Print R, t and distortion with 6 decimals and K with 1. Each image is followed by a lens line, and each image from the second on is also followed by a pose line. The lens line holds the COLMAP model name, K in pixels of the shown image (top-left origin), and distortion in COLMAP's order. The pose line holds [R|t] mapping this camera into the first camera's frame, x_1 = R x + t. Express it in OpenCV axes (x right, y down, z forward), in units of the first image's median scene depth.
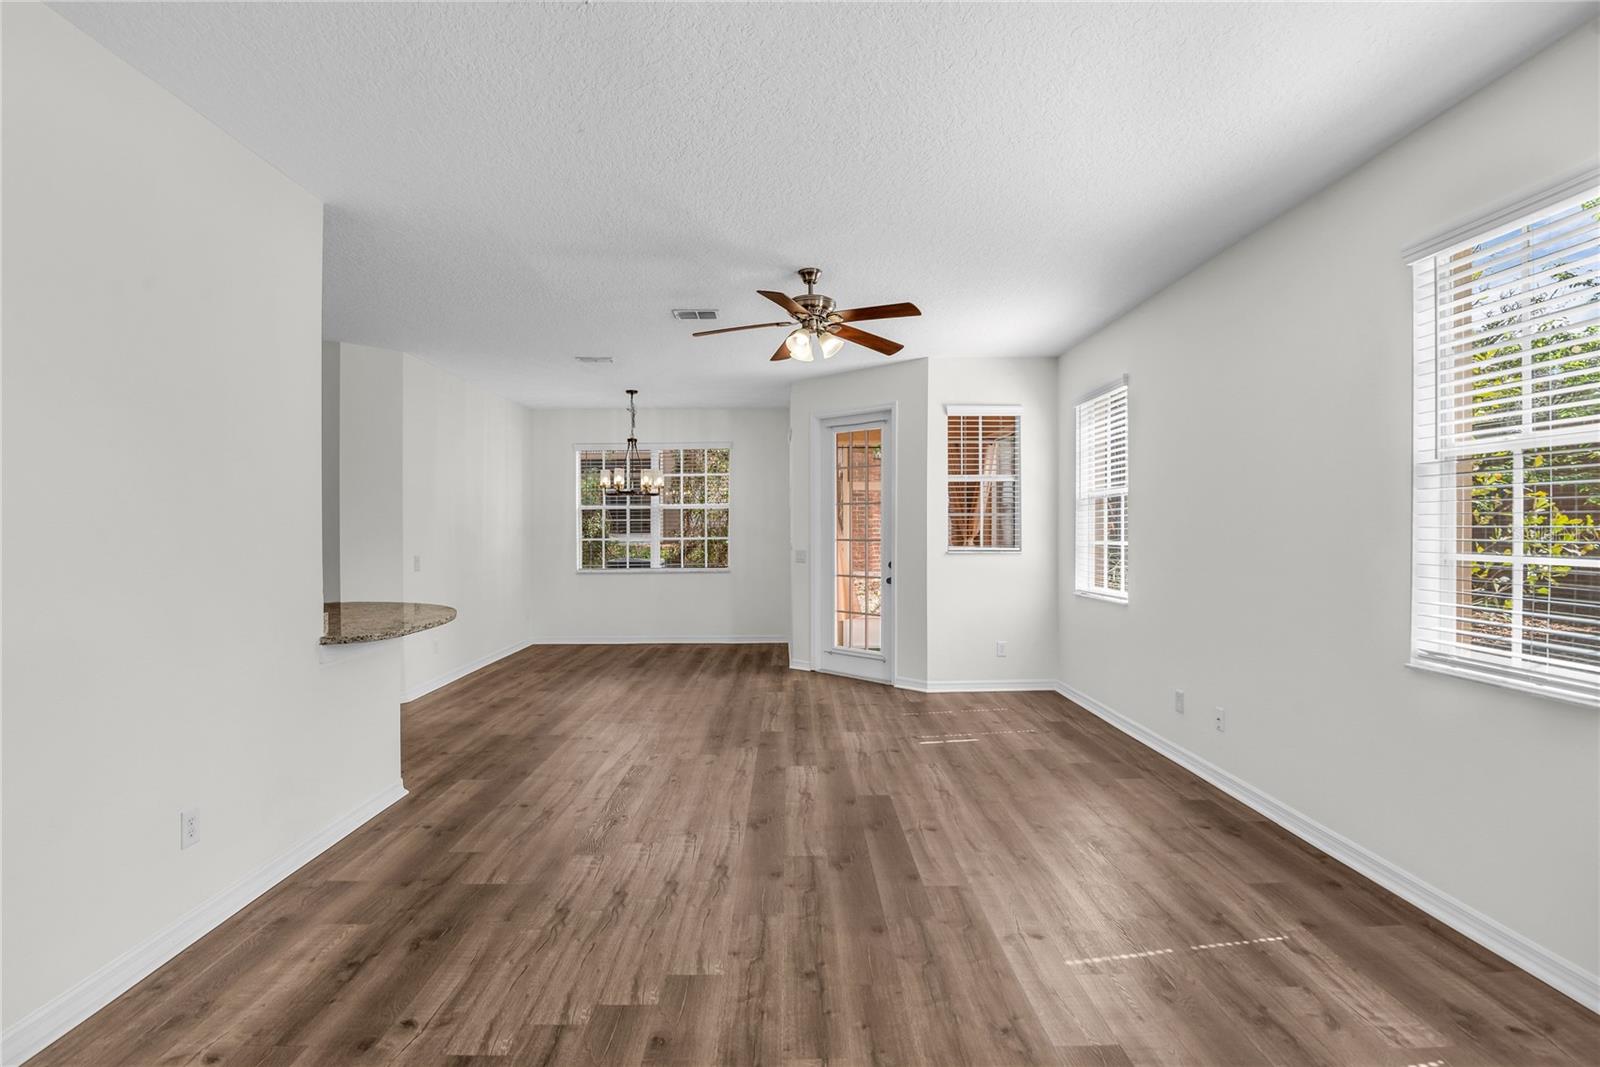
lens RADIAL K [[749.2, 0, 802.4], [0, 749.2, 533.3], [0, 0, 1]] dist [-0.025849, 0.000959]
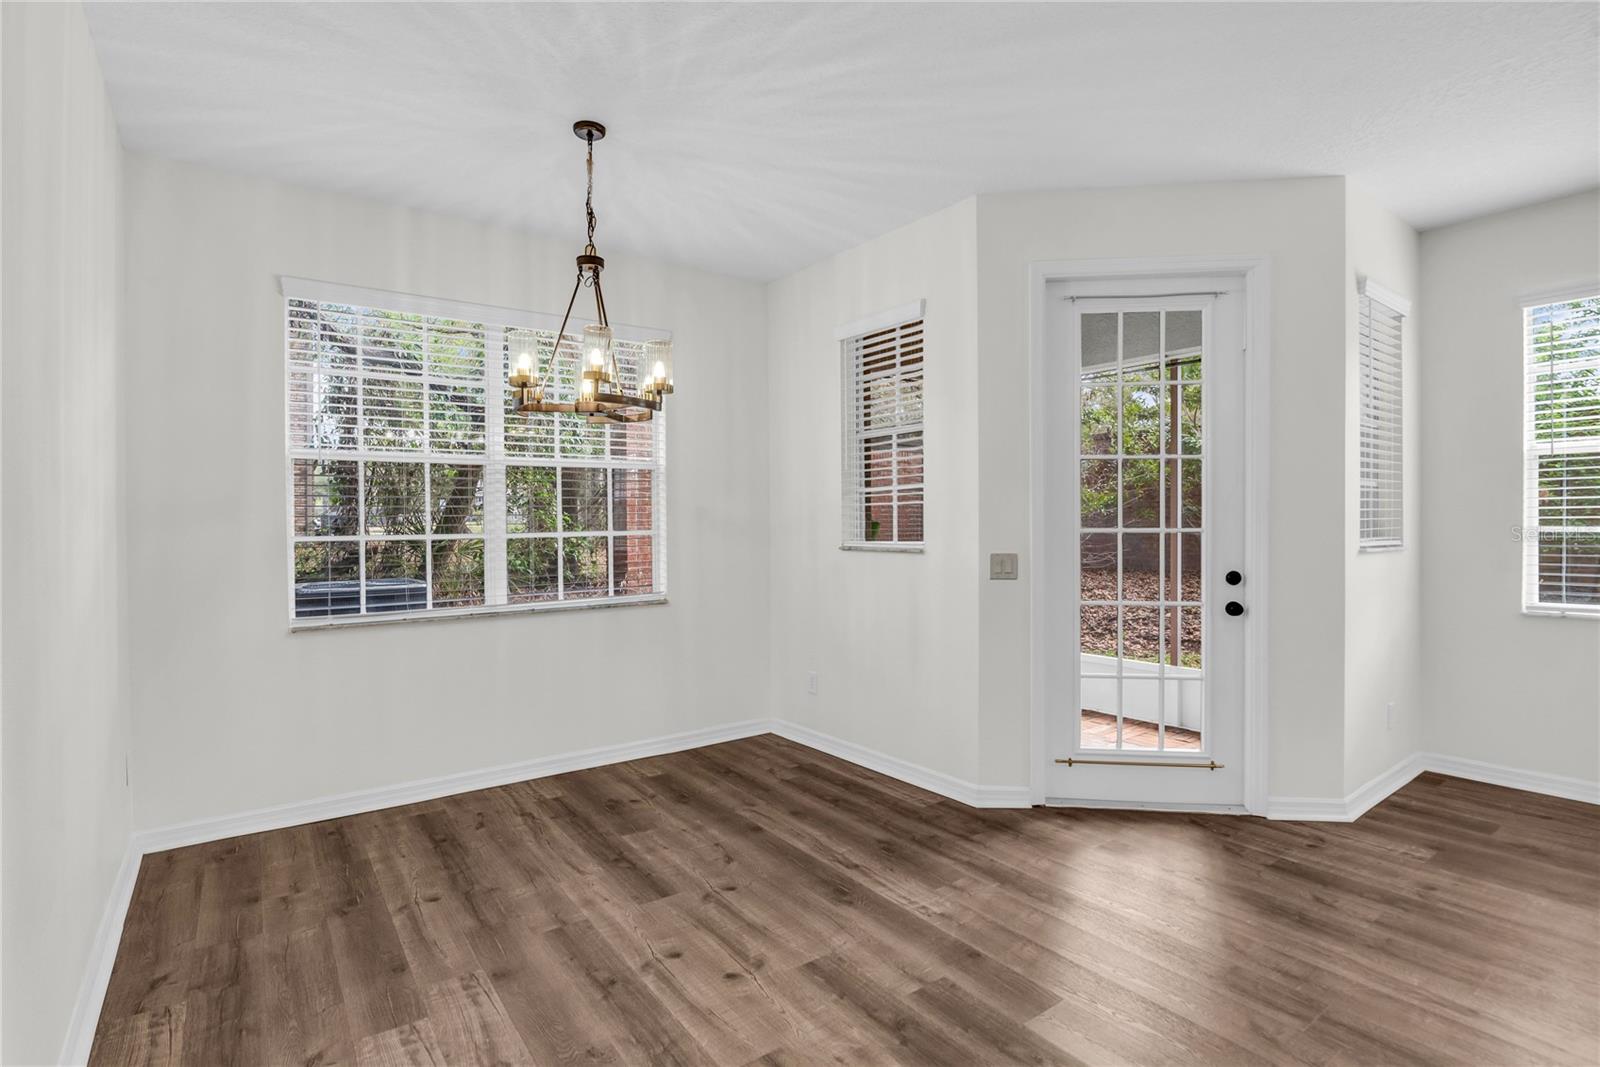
lens RADIAL K [[763.7, 0, 800.0], [0, 763.7, 533.5], [0, 0, 1]] dist [-0.003884, -0.000036]
pose [[0.813754, -0.008381, 0.581149, -0.706272], [0.007057, 0.999965, 0.004540, 0.012957], [-0.581166, 0.000407, 0.813785, 1.251578]]
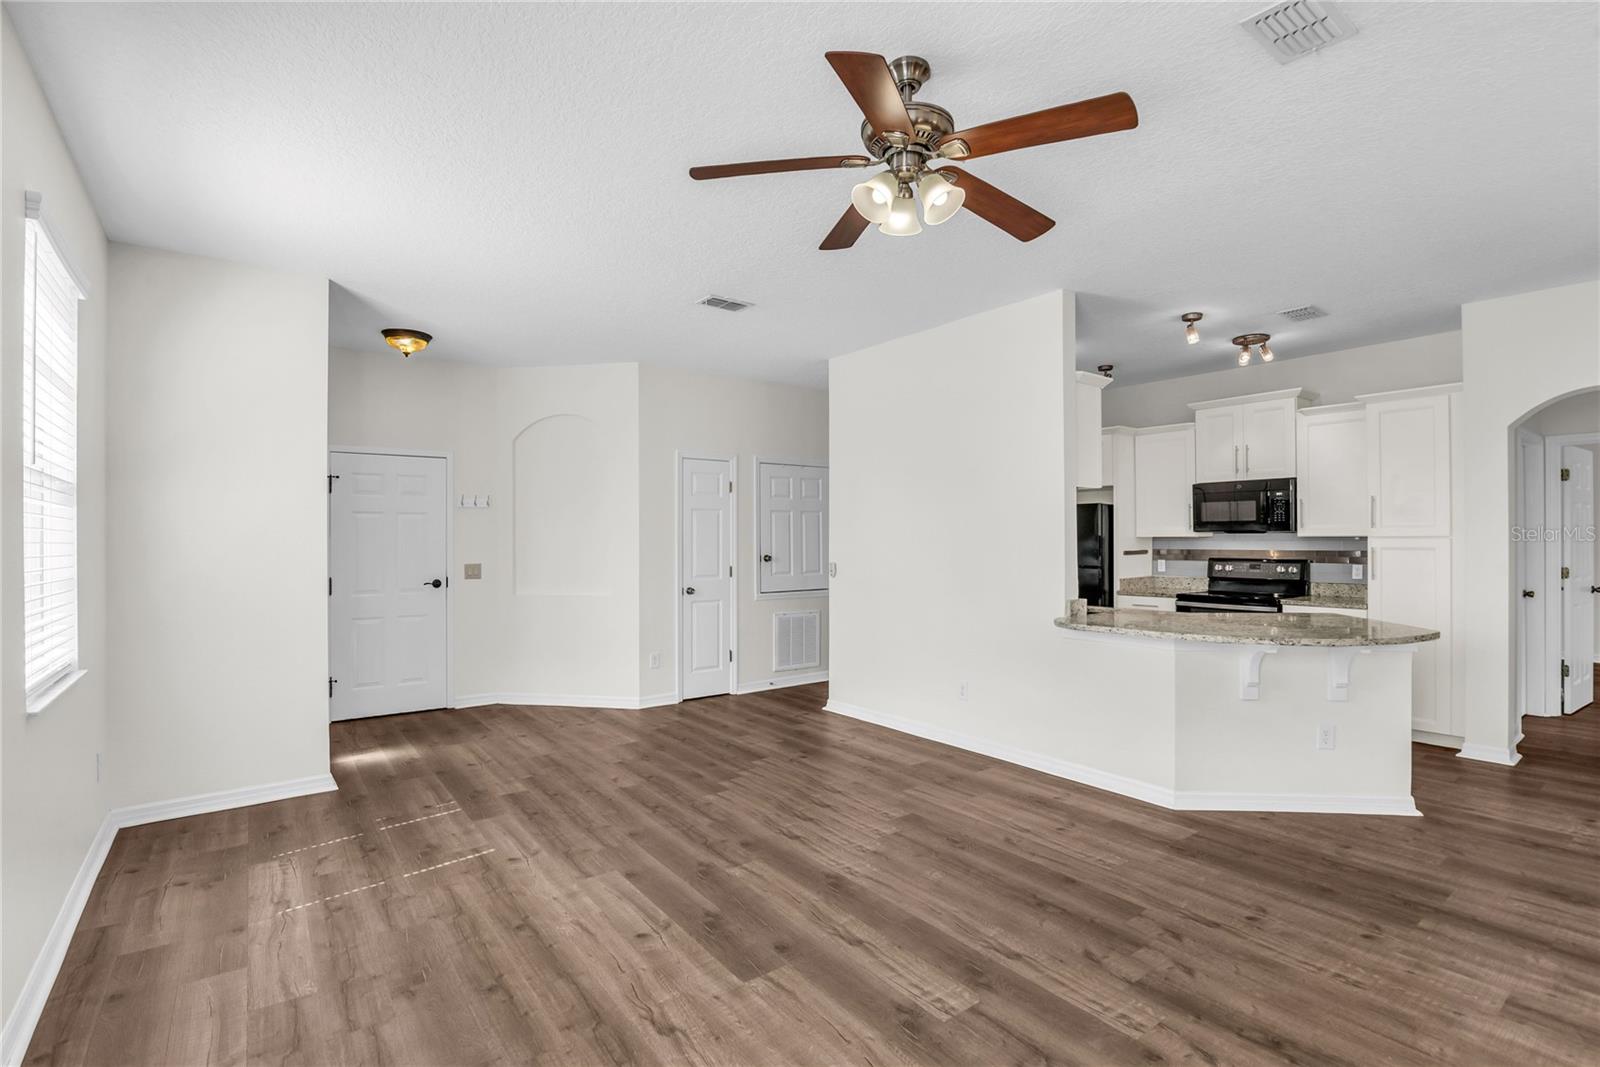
lens RADIAL K [[751.3, 0, 803.5], [0, 751.3, 537.8], [0, 0, 1]] dist [-0.024271, -0.000163]
pose [[-0.812730, 0.006317, -0.582607, 0.410098], [0.003962, 0.999978, 0.005316, -0.009816], [0.582627, 0.002012, -0.812737, 1.464210]]
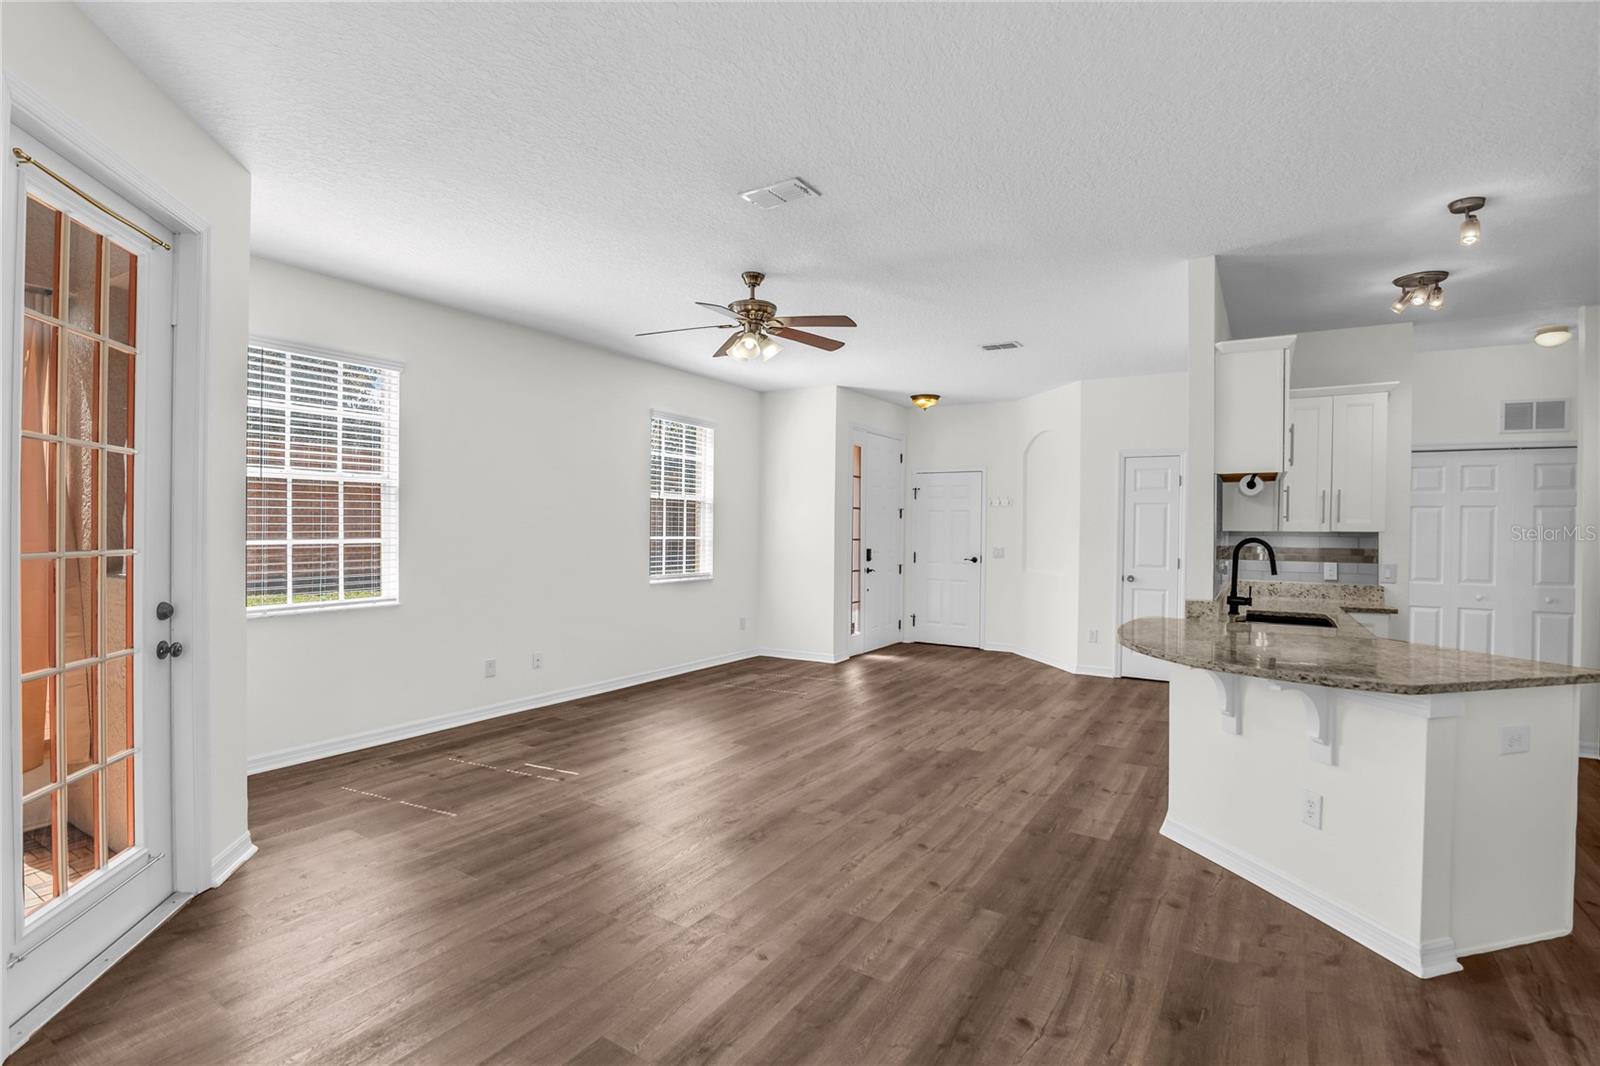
lens RADIAL K [[760.9, 0, 800.0], [0, 760.9, 533.0], [0, 0, 1]] dist [-0.021122, -0.000335]
pose [[-0.836343, -0.009509, 0.548124, -0.642456], [-0.005116, 0.999941, 0.009542, -0.008265], [-0.548183, 0.005176, -0.836343, 1.918269]]
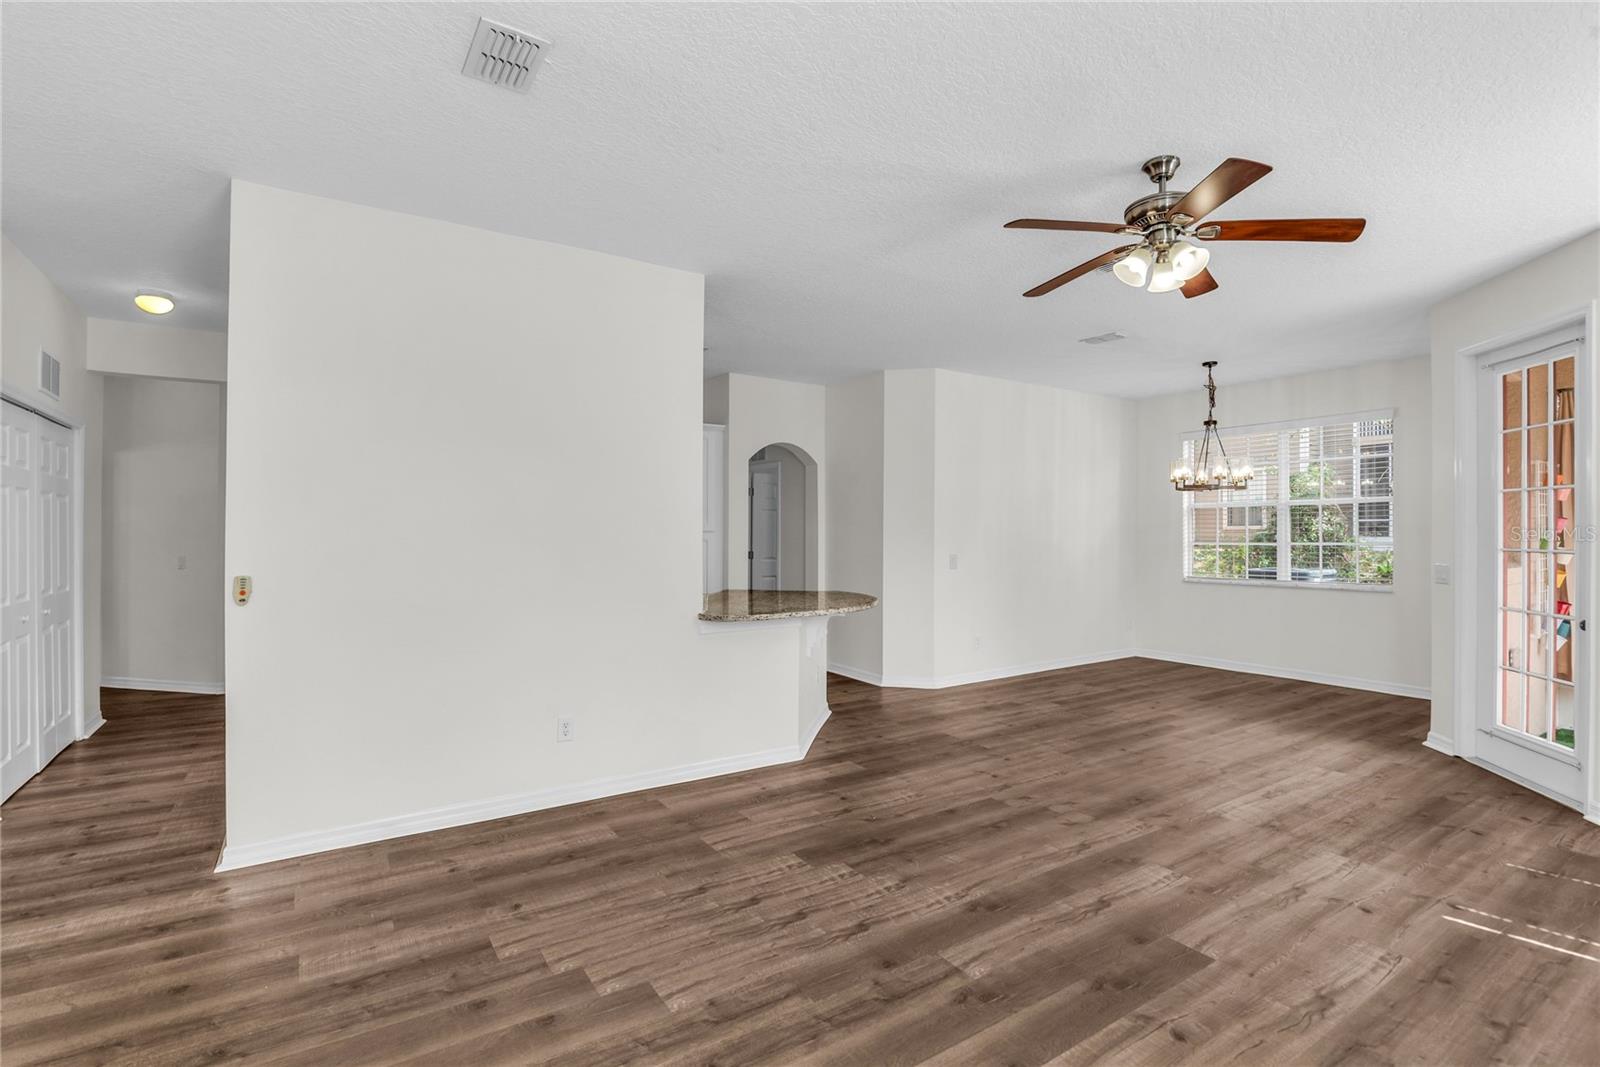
lens RADIAL K [[749.2, 0, 802.4], [0, 749.2, 533.3], [0, 0, 1]] dist [-0.025849, 0.000959]
pose [[0.535448, 0.006724, -0.844541, 0.432911], [-0.008596, 0.999960, 0.002511, -0.002910], [0.844524, 0.005915, 0.535485, 0.366782]]
